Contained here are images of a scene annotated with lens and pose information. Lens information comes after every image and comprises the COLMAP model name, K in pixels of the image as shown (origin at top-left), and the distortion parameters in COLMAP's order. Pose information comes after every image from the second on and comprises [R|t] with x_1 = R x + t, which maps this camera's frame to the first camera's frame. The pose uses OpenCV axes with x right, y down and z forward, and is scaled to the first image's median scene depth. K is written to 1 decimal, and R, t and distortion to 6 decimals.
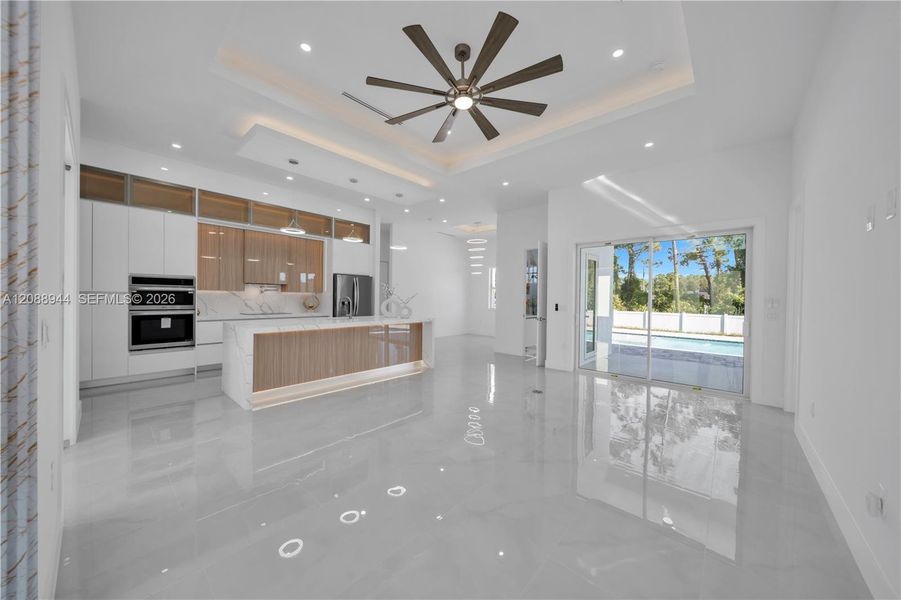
lens RADIAL K [[312.5, 0, 451.1], [0, 312.5, 300.2], [0, 0, 1]] dist [0.000284, -0.000575]
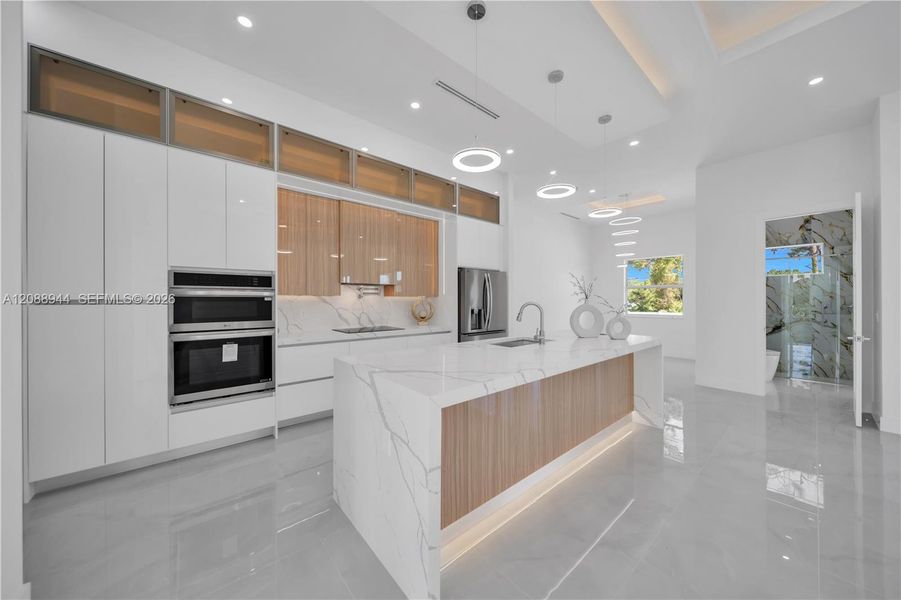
lens RADIAL K [[312.5, 0, 453.2], [0, 312.5, 300.7], [0, 0, 1]] dist [0.000284, -0.000575]
pose [[0.991983, -0.014752, -0.125508, -0.404482], [0.013597, 0.999857, -0.010060, -0.010683], [0.125638, 0.008272, 0.992042, 0.450402]]
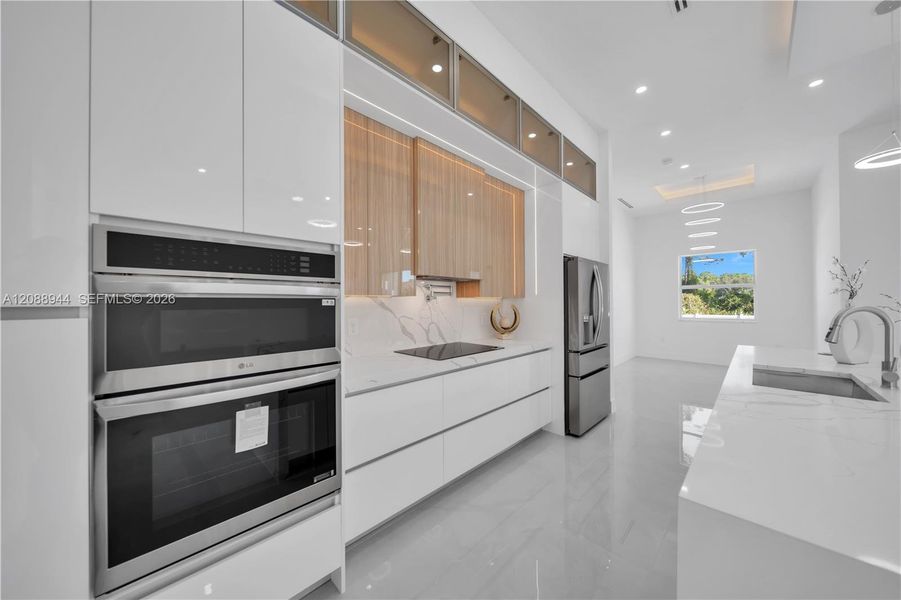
lens RADIAL K [[312.5, 0, 452.2], [0, 312.5, 301.3], [0, 0, 1]] dist [0.000284, -0.000575]
pose [[0.999258, -0.017746, -0.034190, -0.699066], [0.017310, 0.999765, -0.013014, -0.020025], [0.034413, 0.012412, 0.999331, 0.711318]]
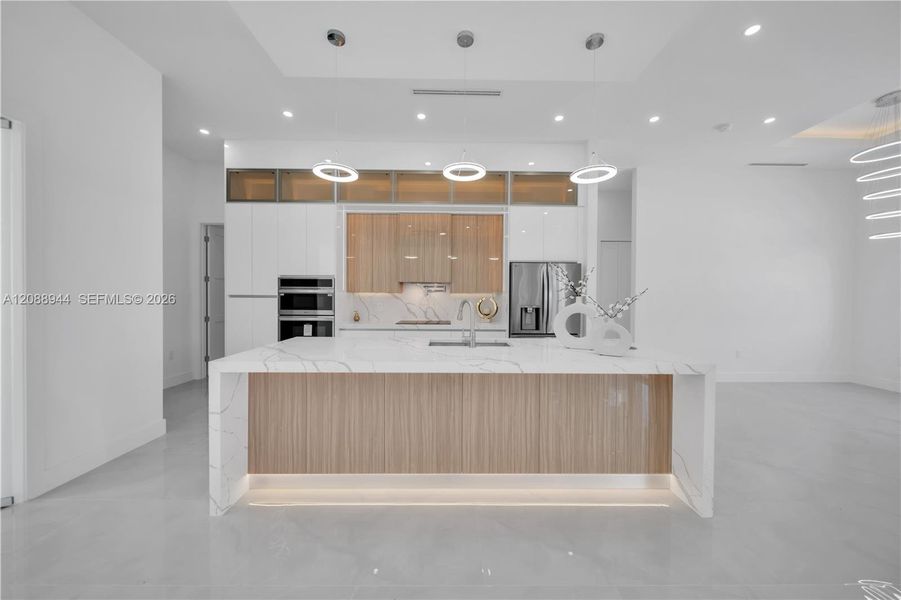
lens RADIAL K [[312.5, 0, 453.0], [0, 312.5, 300.5], [0, 0, 1]] dist [0.000284, -0.000575]
pose [[0.678887, -0.000459, -0.734243, 0.001683], [-0.005184, 0.999972, -0.005418, -0.007287], [0.734224, 0.007484, 0.678866, 0.660510]]
